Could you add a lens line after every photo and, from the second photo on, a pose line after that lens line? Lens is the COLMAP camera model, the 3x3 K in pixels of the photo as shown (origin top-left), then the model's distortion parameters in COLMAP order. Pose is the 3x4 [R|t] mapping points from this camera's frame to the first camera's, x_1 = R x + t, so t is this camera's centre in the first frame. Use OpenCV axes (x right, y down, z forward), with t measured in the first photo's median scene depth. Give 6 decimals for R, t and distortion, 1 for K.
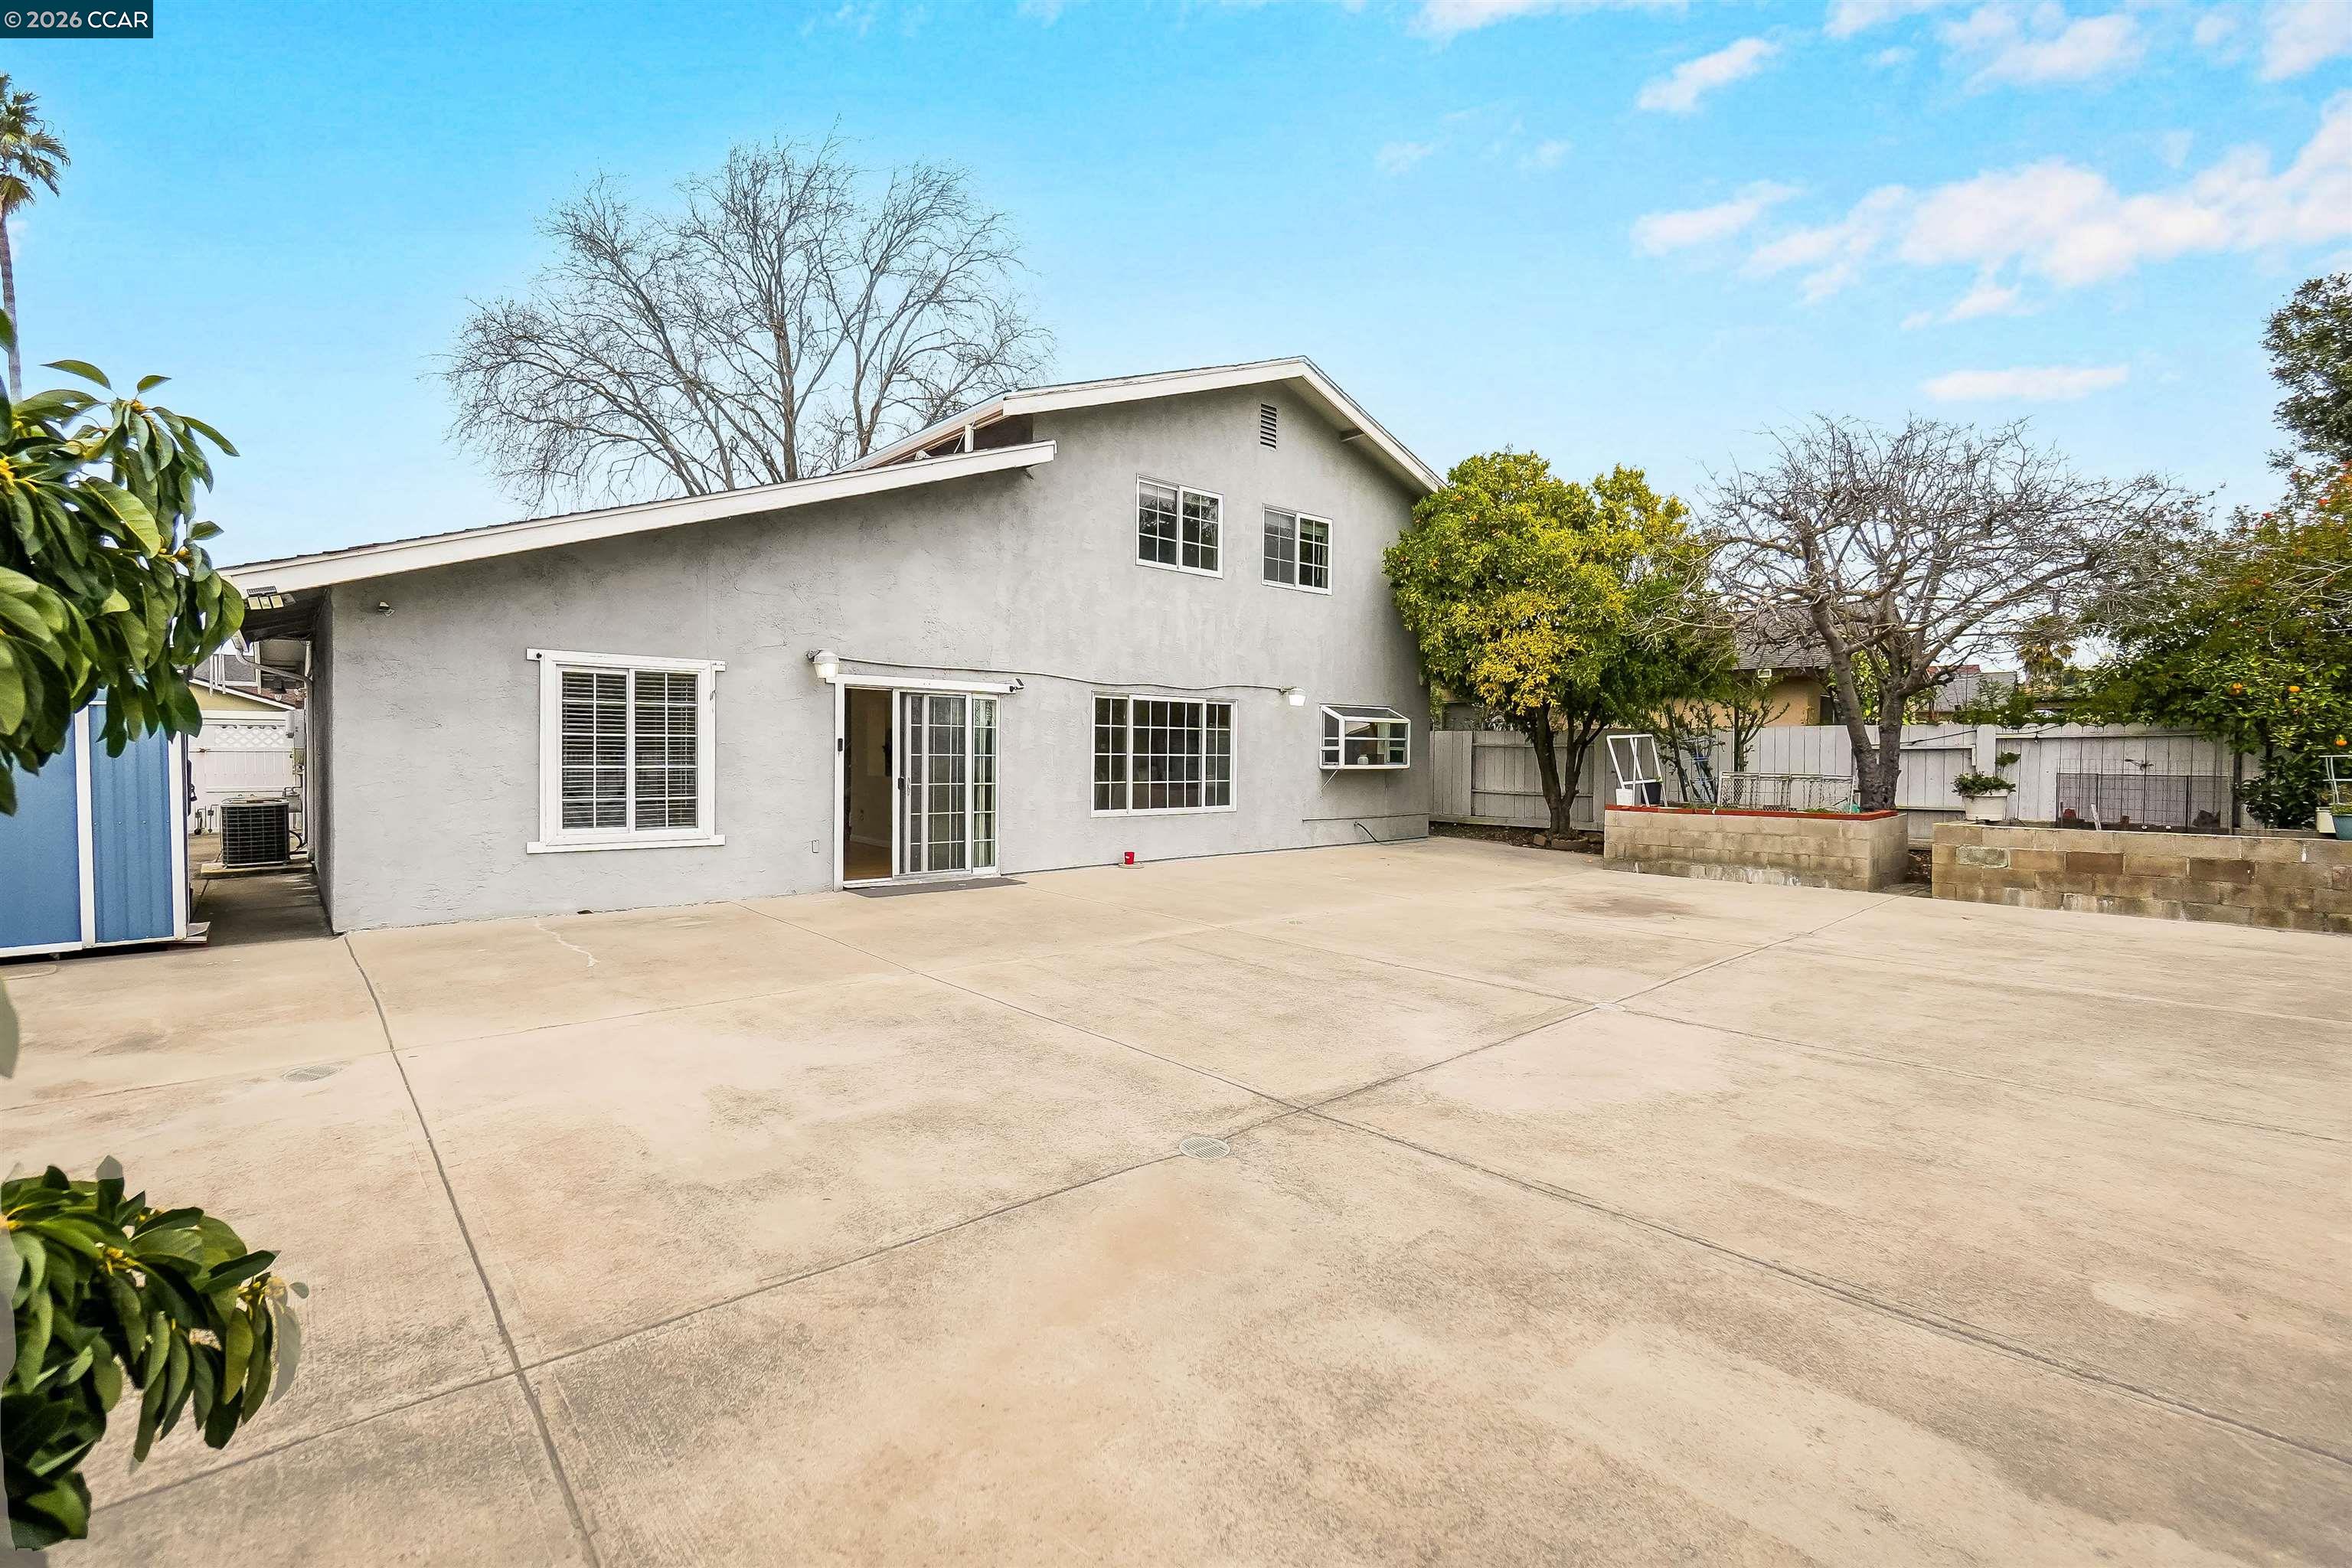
lens RADIAL K [[1028.4, 0, 1172.4], [0, 1028.4, 781.3], [0, 0, 1]] dist [-0.012647, 0.005552]
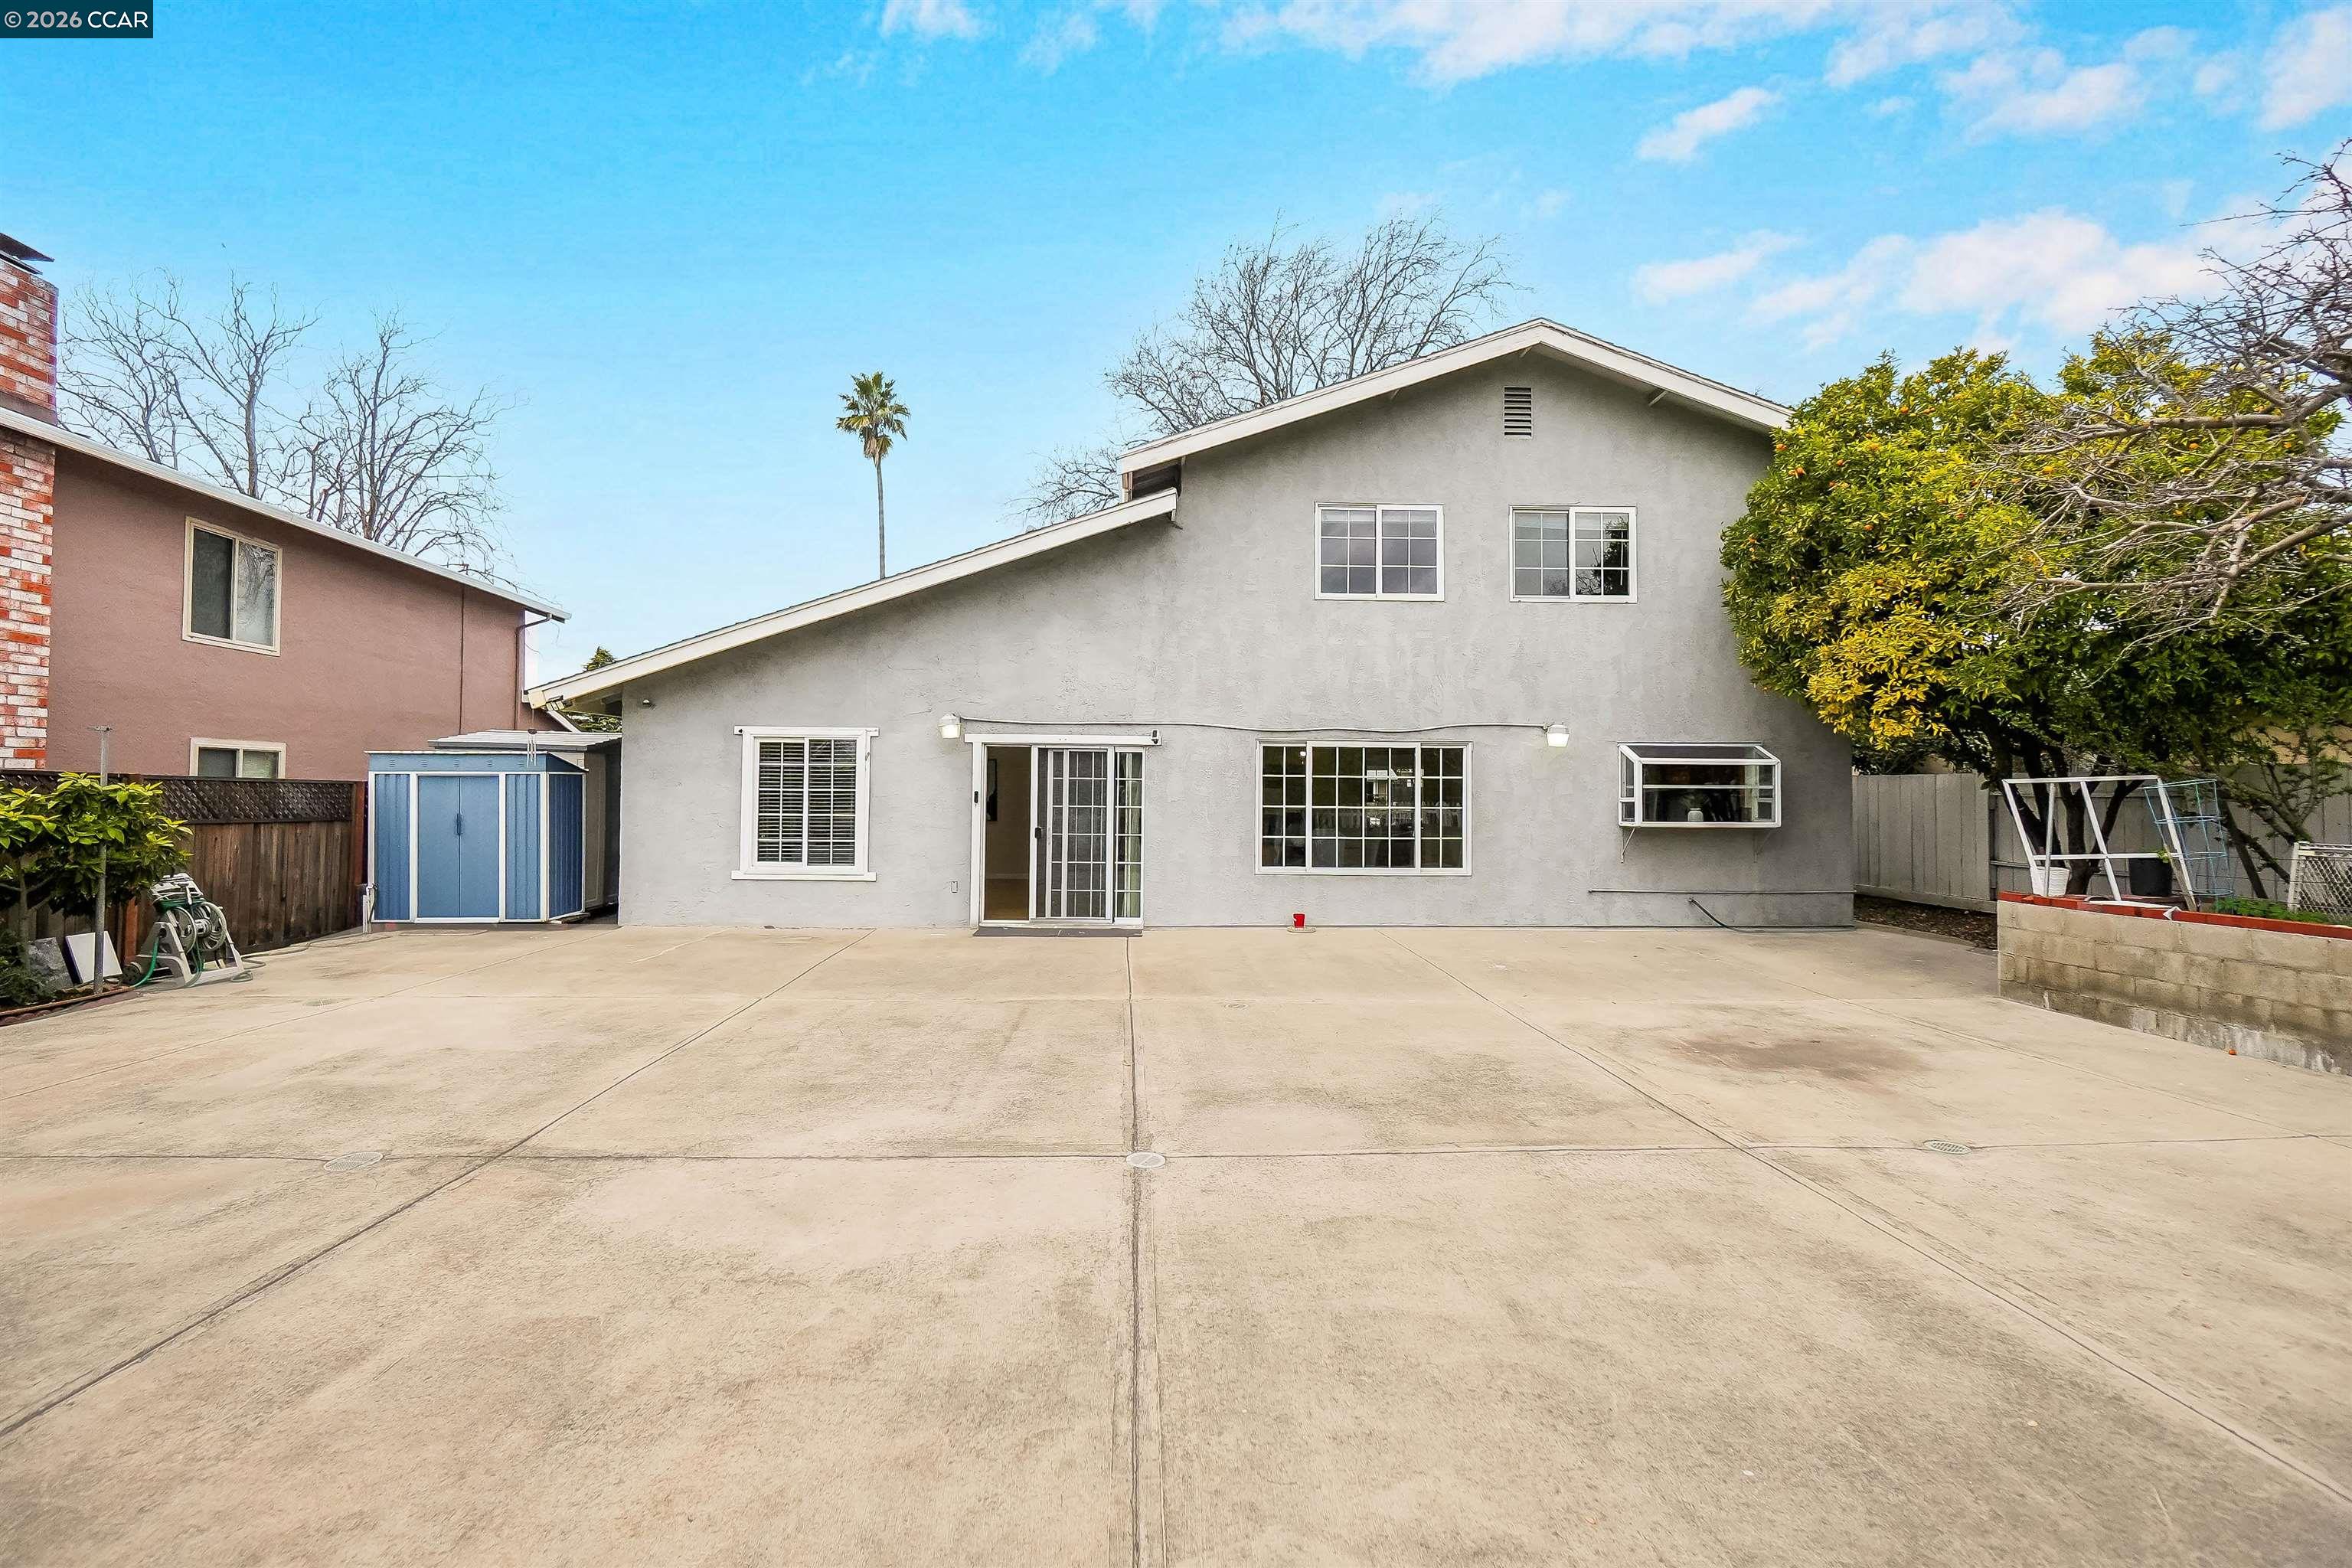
lens RADIAL K [[1028.4, 0, 1172.5], [0, 1028.4, 780.4], [0, 0, 1]] dist [-0.012647, 0.005552]
pose [[0.768305, -0.012615, -0.639960, 0.515788], [-0.020076, 0.998839, -0.043791, -0.008243], [0.639769, 0.046493, 0.767160, 0.254852]]
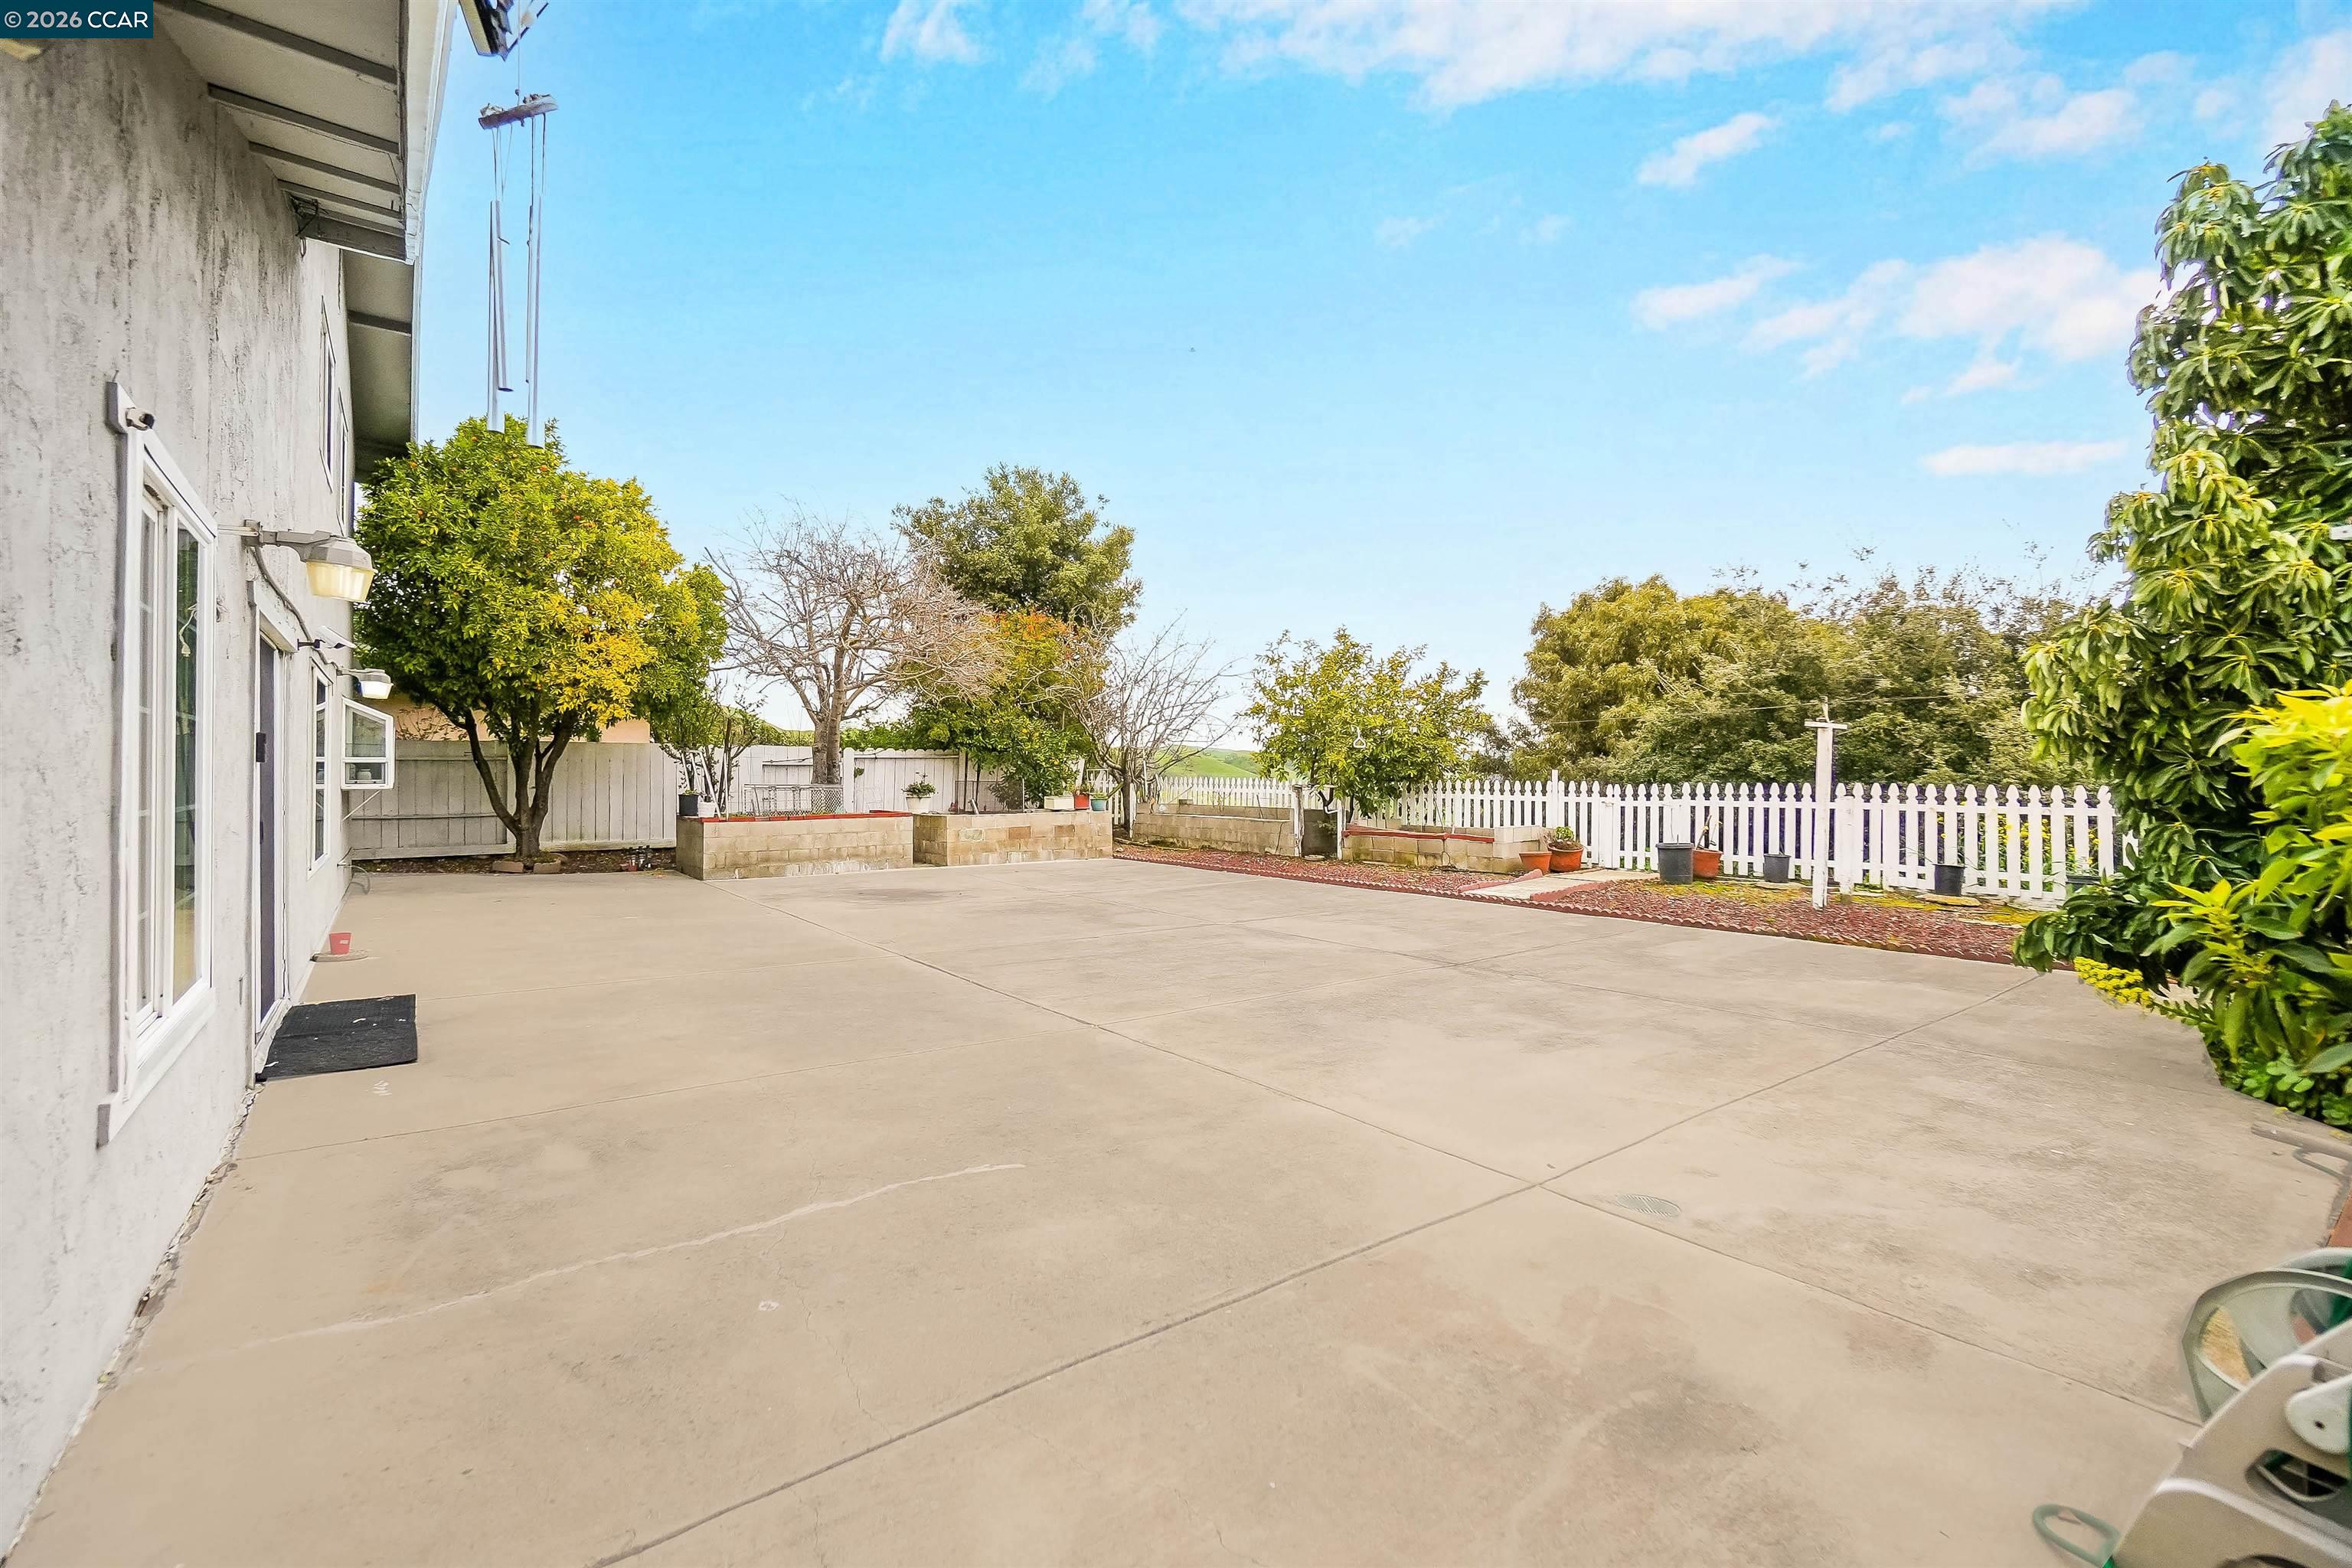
lens RADIAL K [[1028.4, 0, 1185.9], [0, 1028.4, 779.4], [0, 0, 1]] dist [-0.012647, 0.005552]
pose [[0.062732, -0.009608, 0.997984, -0.673957], [0.025710, 0.999637, 0.008007, -0.012769], [-0.997699, 0.025156, 0.062956, 0.540904]]
